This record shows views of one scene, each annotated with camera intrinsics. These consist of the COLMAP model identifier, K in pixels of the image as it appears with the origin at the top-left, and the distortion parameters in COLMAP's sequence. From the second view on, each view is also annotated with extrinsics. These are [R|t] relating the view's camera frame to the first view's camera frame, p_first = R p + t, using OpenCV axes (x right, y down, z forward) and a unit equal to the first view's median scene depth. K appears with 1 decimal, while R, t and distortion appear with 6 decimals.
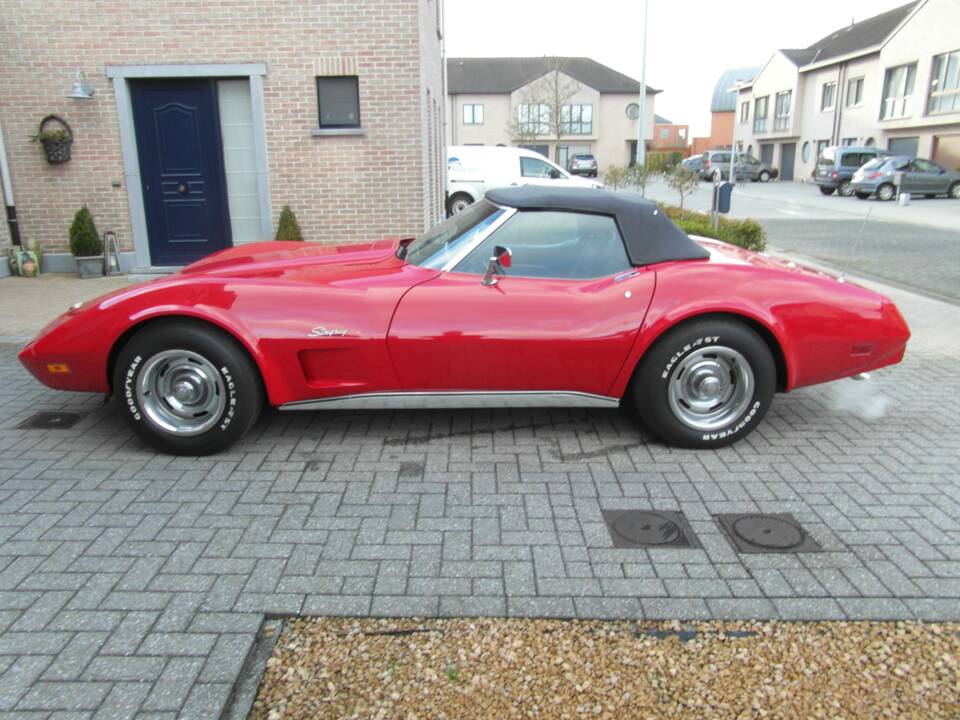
lens RADIAL K [[735.3, 0, 480.0], [0, 735.3, 360.0], [0, 0, 1]] dist [-0.071805, 0.081531]
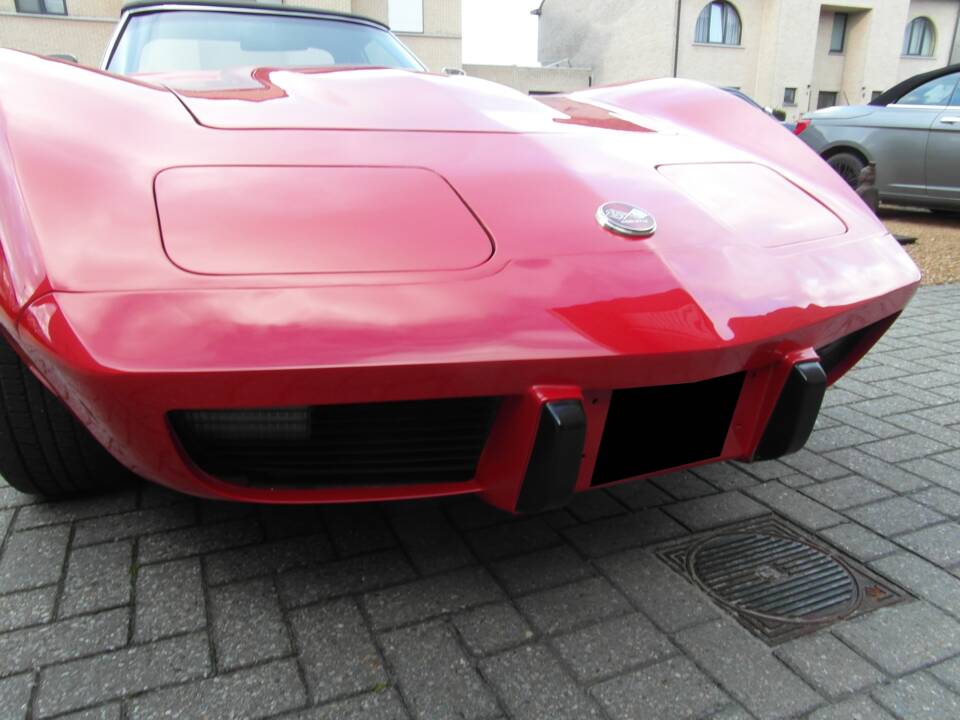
lens RADIAL K [[735.3, 0, 480.0], [0, 735.3, 360.0], [0, 0, 1]] dist [-0.071805, 0.081531]
pose [[-0.379706, -0.269432, 0.885003, -1.069006], [0.243539, 0.893792, 0.376597, -0.189728], [-0.892475, 0.358529, -0.273761, 1.582754]]
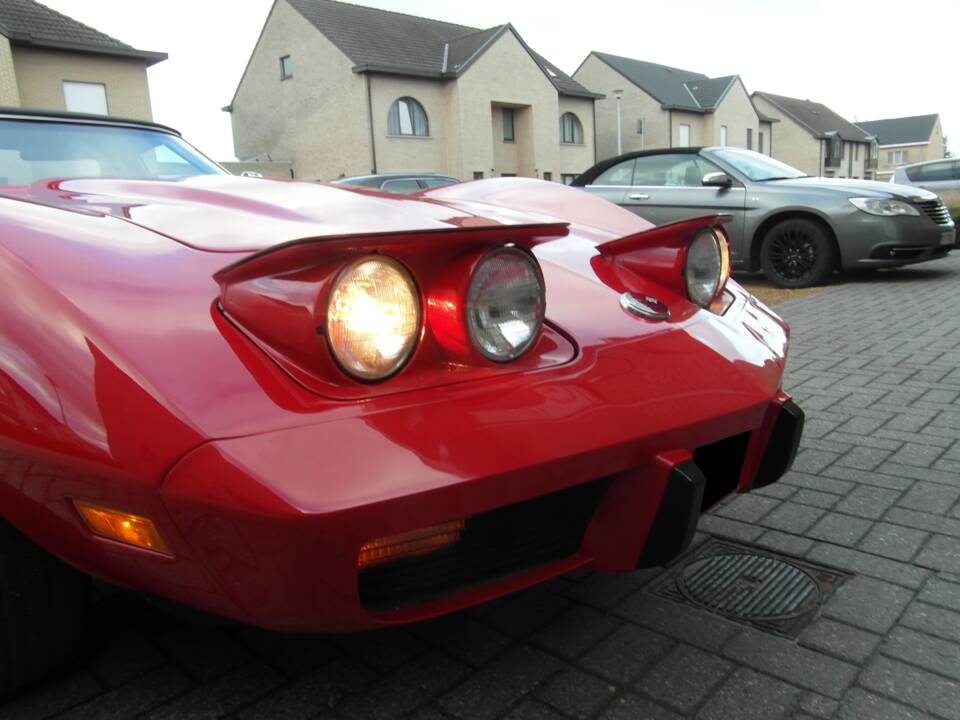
lens RADIAL K [[735.3, 0, 480.0], [0, 735.3, 360.0], [0, 0, 1]] dist [-0.071805, 0.081531]
pose [[-0.705755, -0.098033, 0.701641, -1.001025], [0.238879, 0.899454, 0.365951, -0.243655], [-0.666969, 0.425879, -0.611376, 1.720334]]
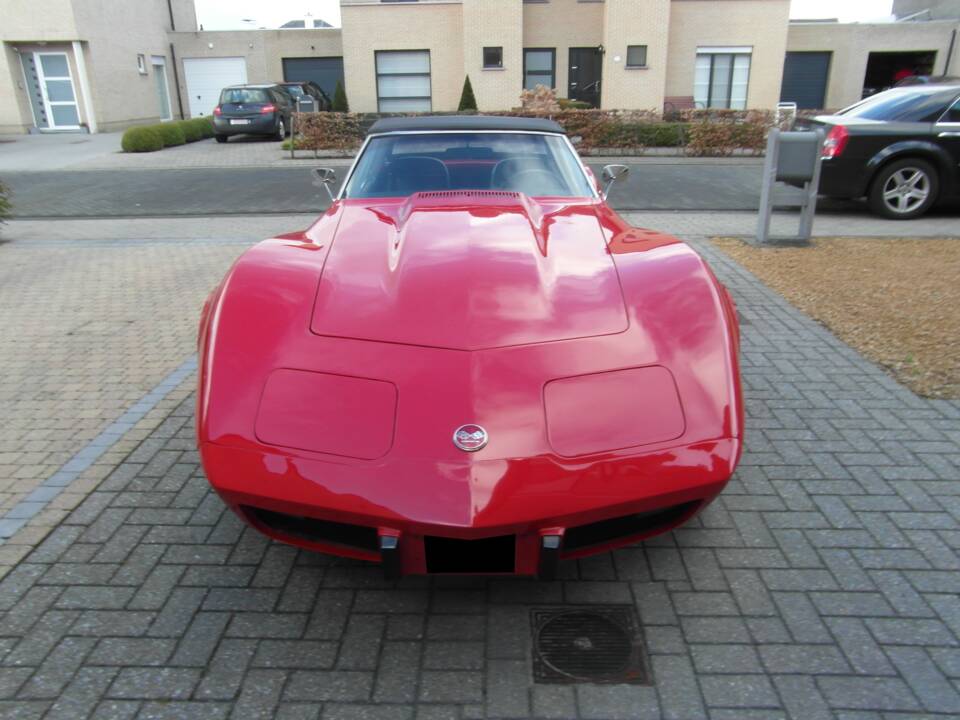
lens RADIAL K [[735.3, 0, 480.0], [0, 735.3, 360.0], [0, 0, 1]] dist [-0.071805, 0.081531]
pose [[0.037673, -0.352049, 0.935223, -1.331054], [0.271062, 0.904399, 0.329527, -0.362615], [-0.961824, 0.241089, 0.129498, 1.309514]]
